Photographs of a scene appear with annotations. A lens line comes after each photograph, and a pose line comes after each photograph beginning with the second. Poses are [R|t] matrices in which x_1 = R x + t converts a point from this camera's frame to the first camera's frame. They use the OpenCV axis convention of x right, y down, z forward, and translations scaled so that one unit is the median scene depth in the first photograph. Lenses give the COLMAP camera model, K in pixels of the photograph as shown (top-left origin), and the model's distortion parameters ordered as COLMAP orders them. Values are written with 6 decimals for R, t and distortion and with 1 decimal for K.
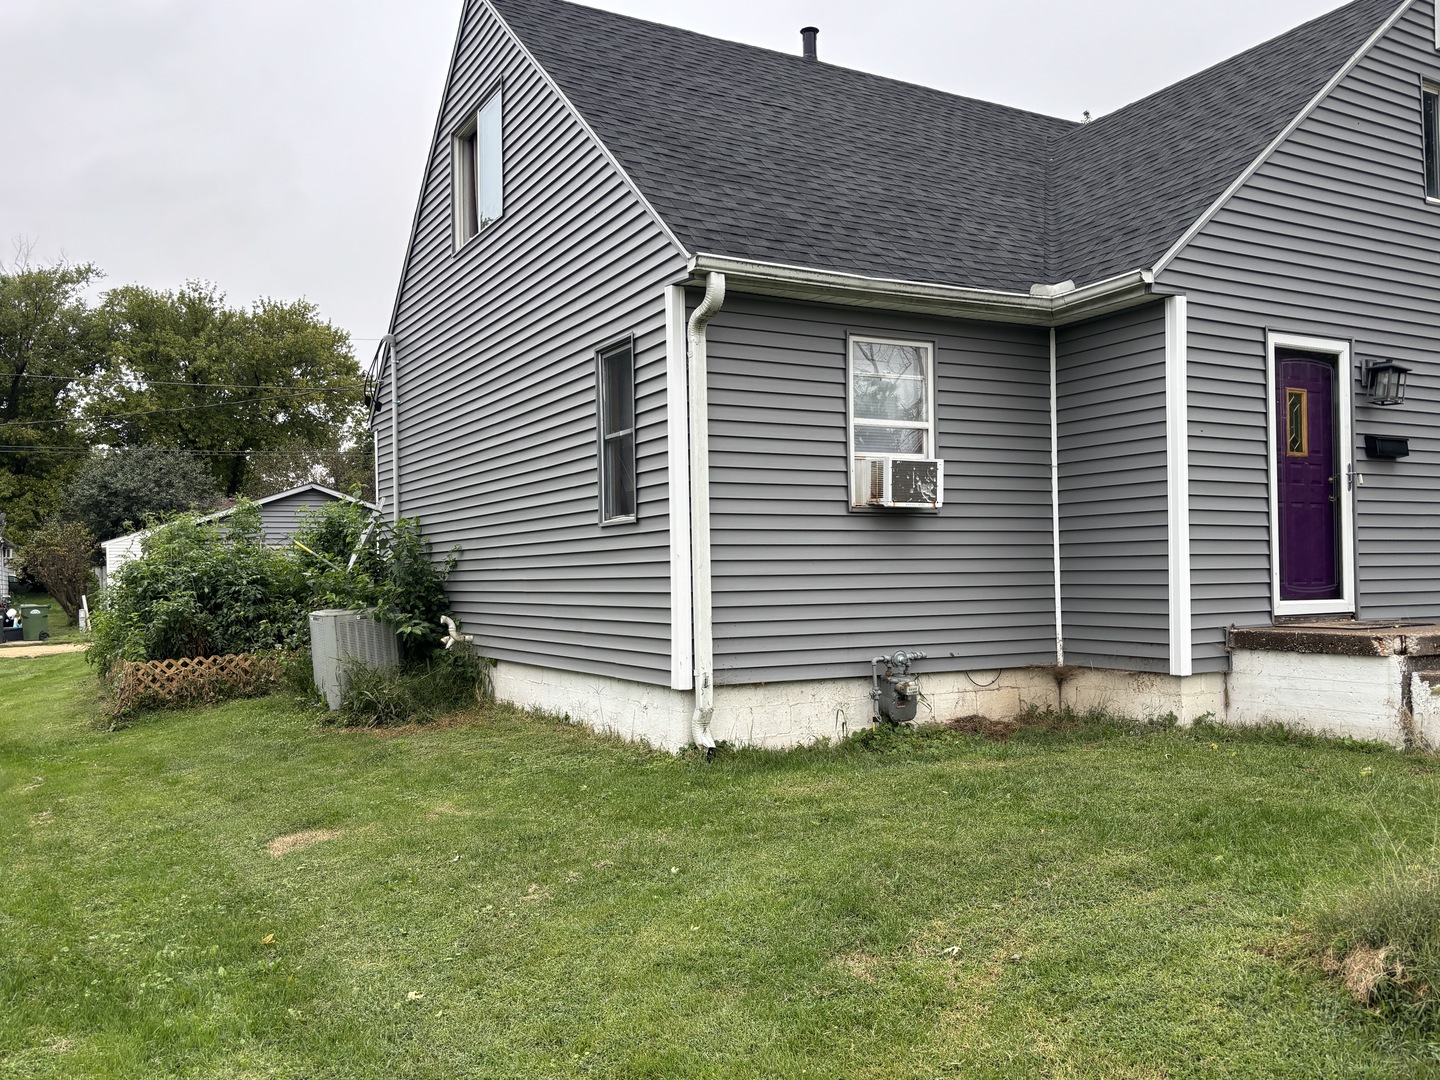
lens RADIAL K [[1032.0, 0, 720.0], [0, 1032.0, 540.0], [0, 0, 1]] dist [0.078701, -0.003709]
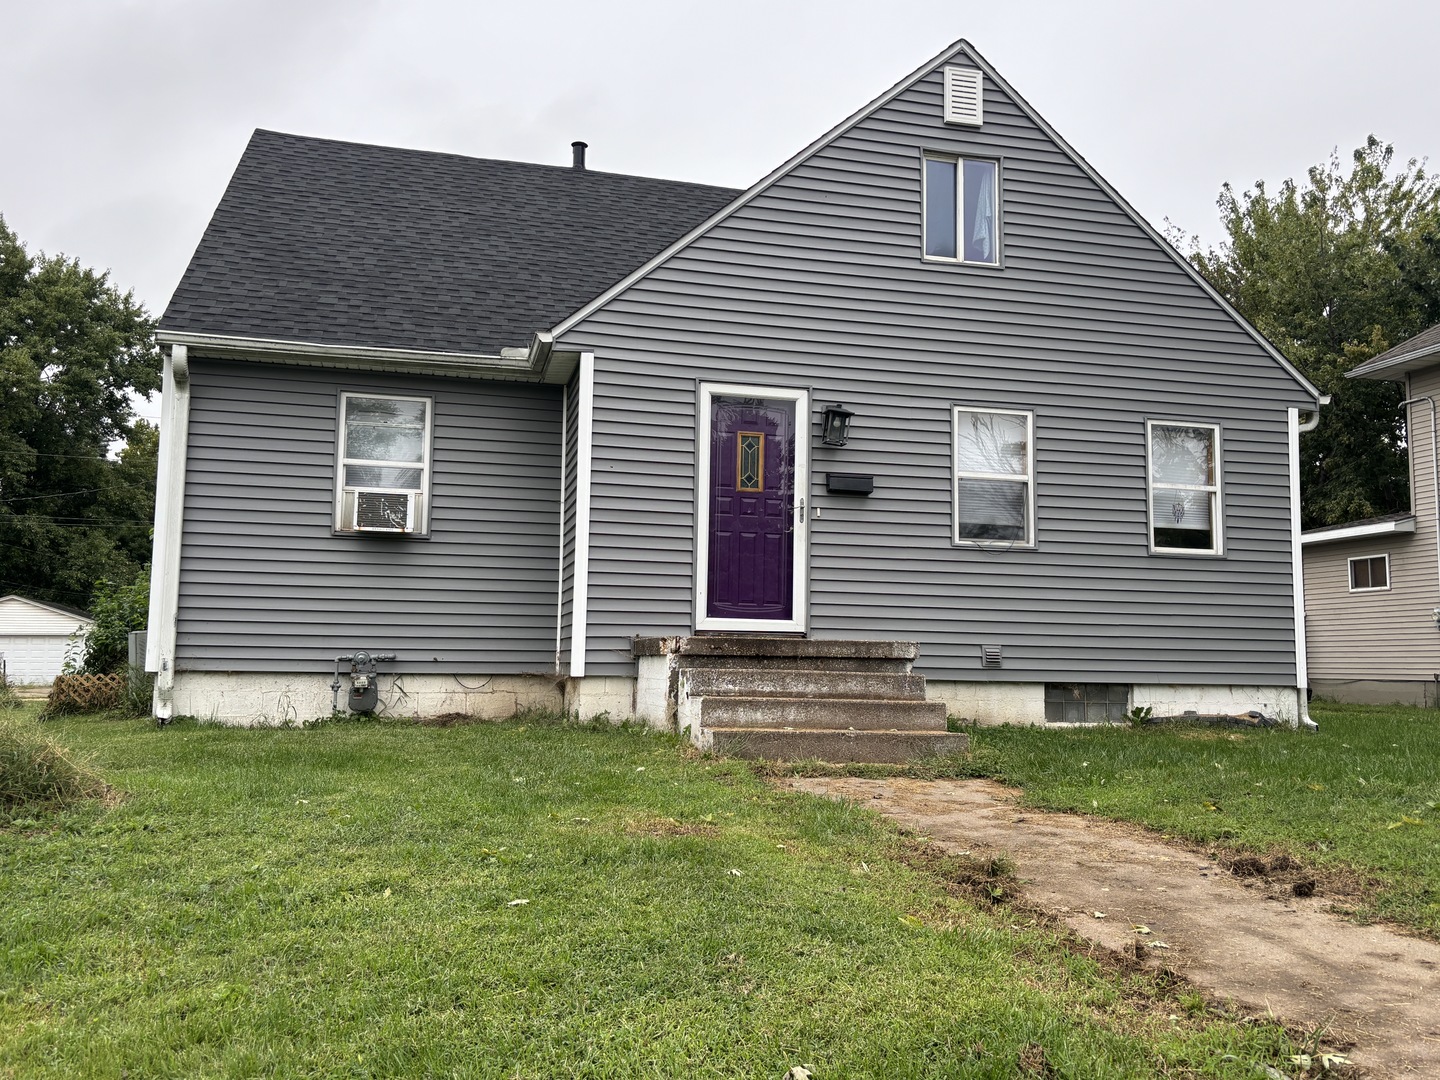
lens RADIAL K [[1032.0, 0, 720.0], [0, 1032.0, 540.0], [0, 0, 1]] dist [0.078701, -0.003709]
pose [[0.967977, -0.000150, -0.251039, 0.832861], [-0.020541, 0.996599, -0.079801, 0.063723], [0.250197, 0.082402, 0.964682, -0.064355]]
